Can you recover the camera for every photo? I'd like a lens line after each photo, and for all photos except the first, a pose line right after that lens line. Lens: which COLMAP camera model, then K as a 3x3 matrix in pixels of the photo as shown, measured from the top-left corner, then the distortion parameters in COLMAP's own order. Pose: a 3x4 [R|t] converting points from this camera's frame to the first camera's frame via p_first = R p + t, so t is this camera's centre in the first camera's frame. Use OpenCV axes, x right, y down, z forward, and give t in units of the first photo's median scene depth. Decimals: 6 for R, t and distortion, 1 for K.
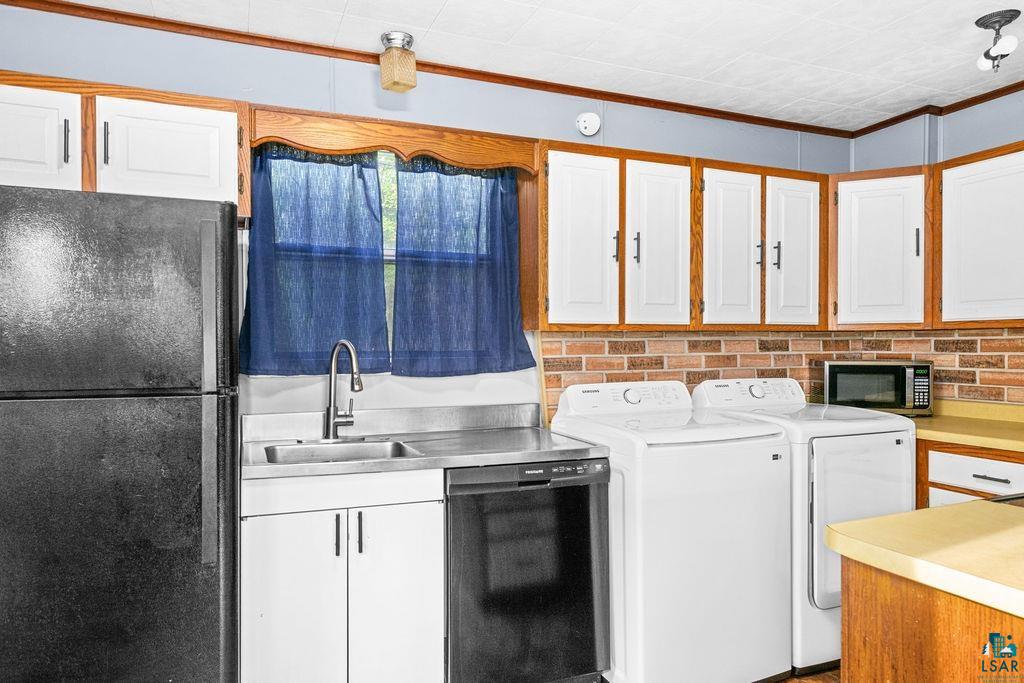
lens RADIAL K [[655.5, 0, 510.4], [0, 655.5, 355.8], [0, 0, 1]] dist [0.000905, -0.000749]
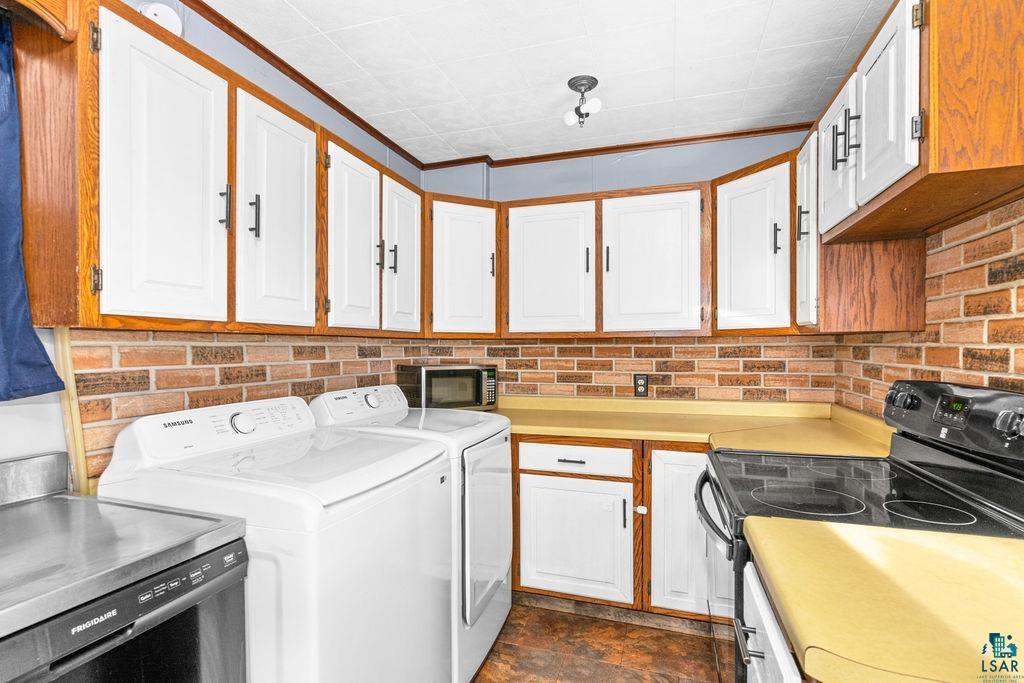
lens RADIAL K [[487.4, 0, 506.3], [0, 487.4, 352.0], [0, 0, 1]] dist [0.002410, 0.000495]
pose [[0.658635, -0.001032, 0.752462, -0.025631], [0.010832, 0.999908, -0.008110, -0.008763], [-0.752385, 0.013493, 0.658586, 0.419083]]
